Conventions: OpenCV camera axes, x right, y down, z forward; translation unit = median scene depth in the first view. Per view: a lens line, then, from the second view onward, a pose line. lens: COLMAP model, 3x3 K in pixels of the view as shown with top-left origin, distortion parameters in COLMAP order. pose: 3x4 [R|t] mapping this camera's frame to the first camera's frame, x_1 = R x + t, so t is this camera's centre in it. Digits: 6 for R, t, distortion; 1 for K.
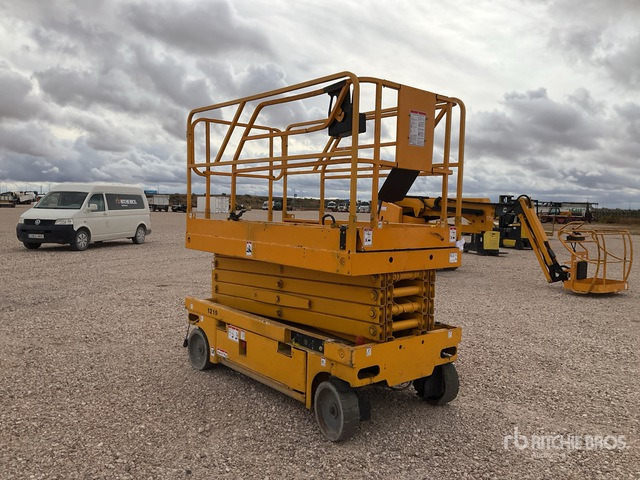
lens RADIAL K [[541.1, 0, 320.0], [0, 541.1, 240.0], [0, 0, 1]] dist [0.011494, 0.001189]
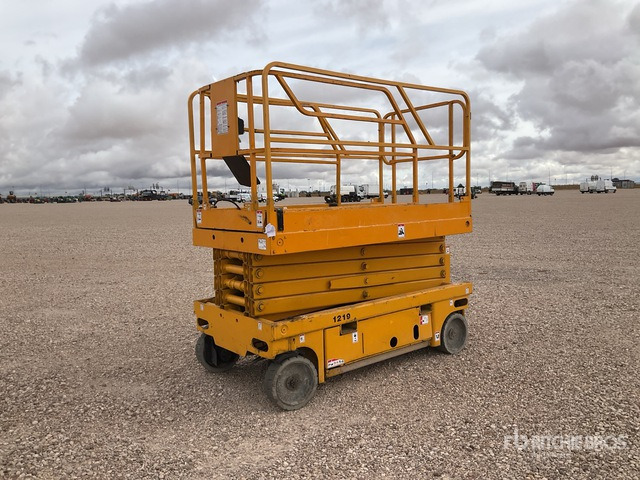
lens RADIAL K [[541.1, 0, 320.0], [0, 541.1, 240.0], [0, 0, 1]] dist [0.011494, 0.001189]
pose [[0.001204, 0.062143, -0.998067, 1.166210], [-0.036597, 0.997401, 0.062058, -0.034538], [0.999329, 0.036452, 0.003475, 1.103115]]
